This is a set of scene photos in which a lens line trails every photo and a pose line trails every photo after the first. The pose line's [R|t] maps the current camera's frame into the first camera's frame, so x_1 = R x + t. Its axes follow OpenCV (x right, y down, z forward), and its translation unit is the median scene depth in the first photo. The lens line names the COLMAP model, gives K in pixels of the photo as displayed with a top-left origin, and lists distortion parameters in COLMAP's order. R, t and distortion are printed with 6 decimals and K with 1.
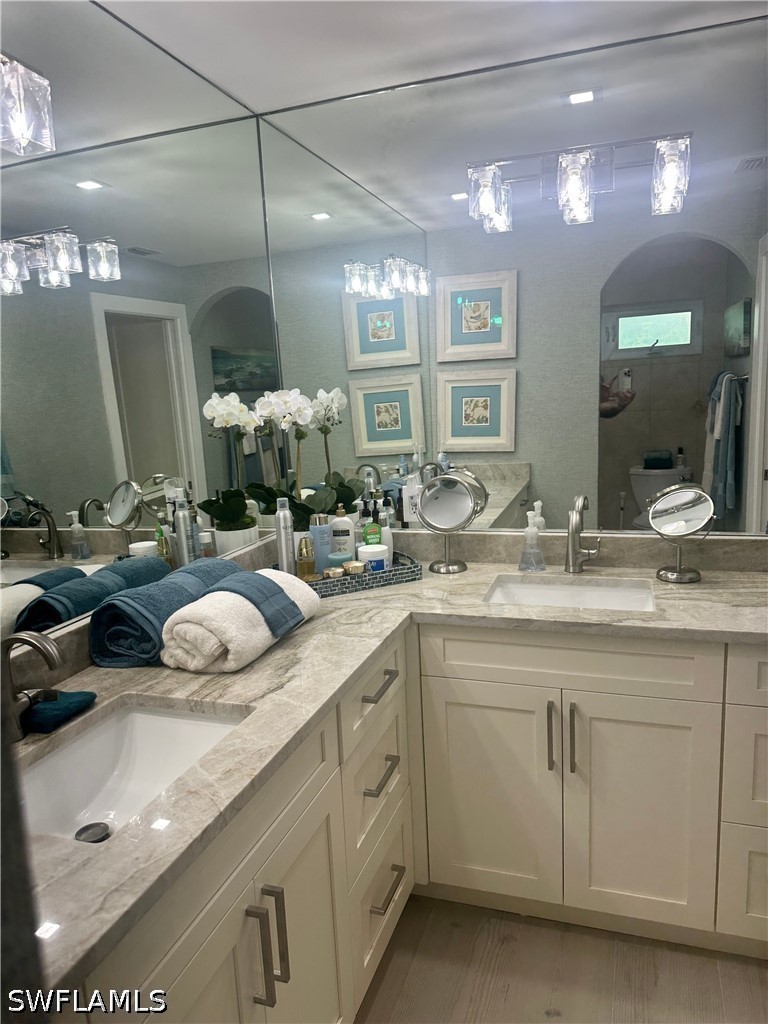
lens RADIAL K [[730.4, 0, 382.8], [0, 730.4, 525.7], [0, 0, 1]] dist [0.183635, -0.255203]
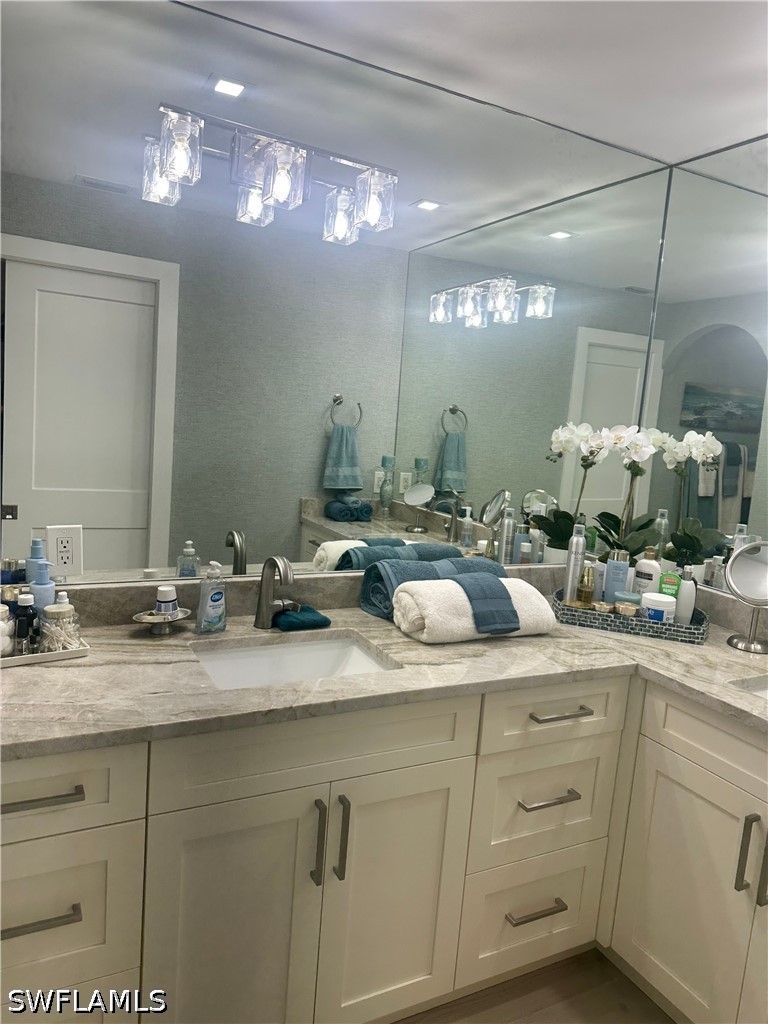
lens RADIAL K [[730.4, 0, 382.8], [0, 730.4, 525.7], [0, 0, 1]] dist [0.183635, -0.255203]
pose [[0.723962, 0.216868, -0.654864, 0.364898], [-0.242302, 0.968755, 0.052950, -0.025173], [0.645886, 0.120341, 0.753889, 0.024513]]
